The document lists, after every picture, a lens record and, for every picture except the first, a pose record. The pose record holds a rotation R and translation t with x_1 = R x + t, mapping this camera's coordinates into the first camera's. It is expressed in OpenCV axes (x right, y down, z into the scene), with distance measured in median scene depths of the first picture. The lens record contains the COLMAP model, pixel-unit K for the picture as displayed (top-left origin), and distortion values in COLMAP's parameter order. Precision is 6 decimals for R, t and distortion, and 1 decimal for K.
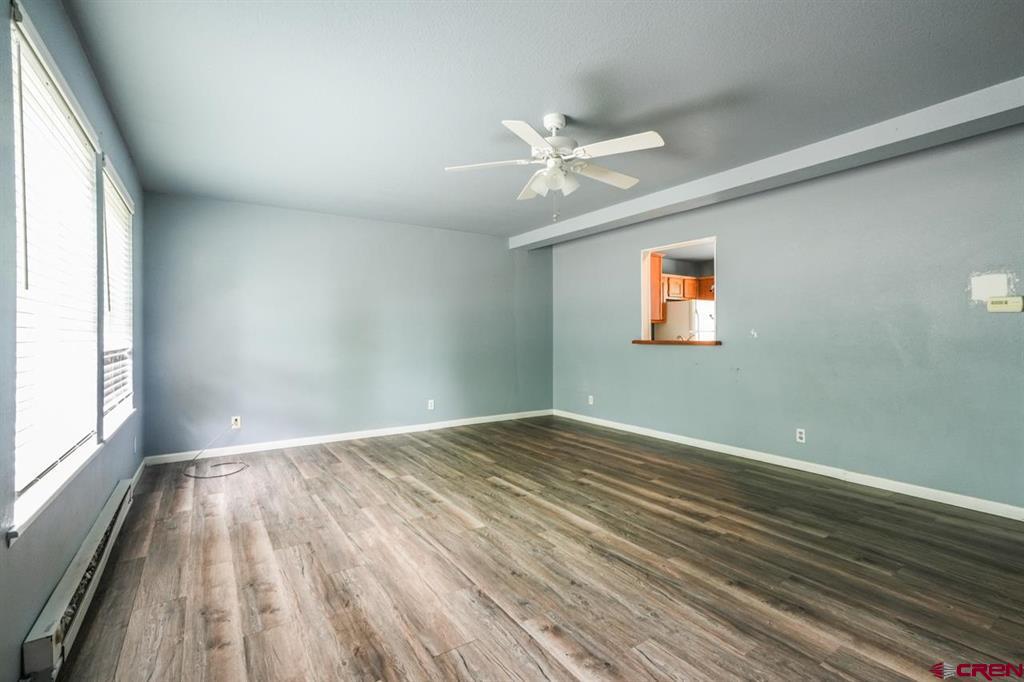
lens RADIAL K [[467.7, 0, 510.7], [0, 467.7, 337.9], [0, 0, 1]] dist [-0.000659, 0.003264]
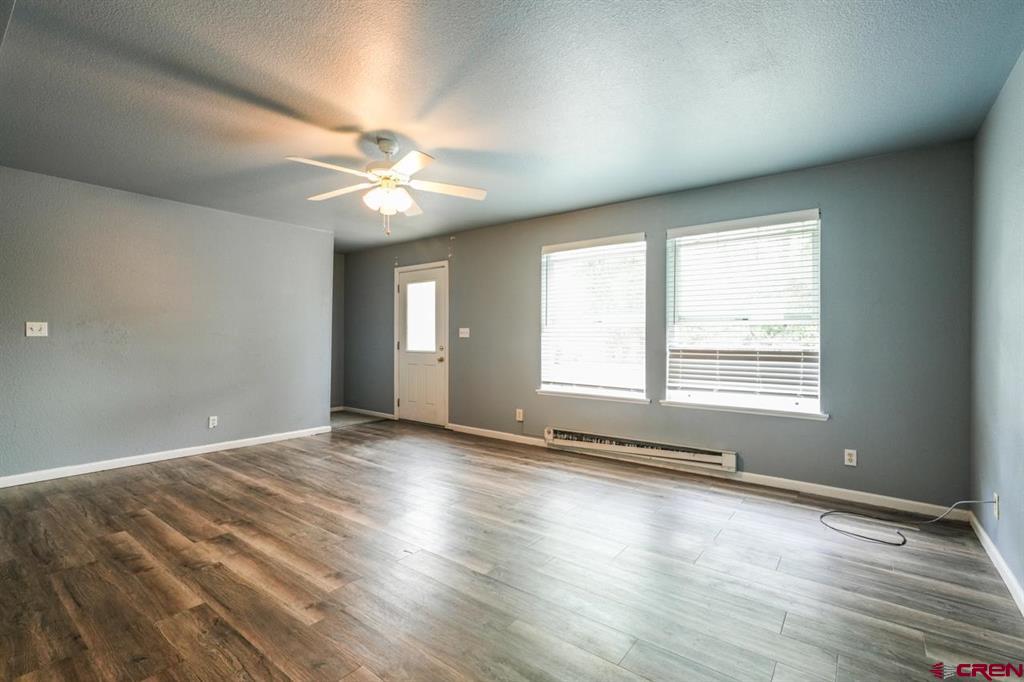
lens RADIAL K [[467.7, 0, 513.5], [0, 467.7, 339.9], [0, 0, 1]] dist [-0.000659, 0.003264]
pose [[-0.946503, 0.000048, -0.322695, 0.181811], [-0.002961, 0.999957, 0.008835, -0.016909], [0.322681, 0.009318, -0.946462, 2.303182]]
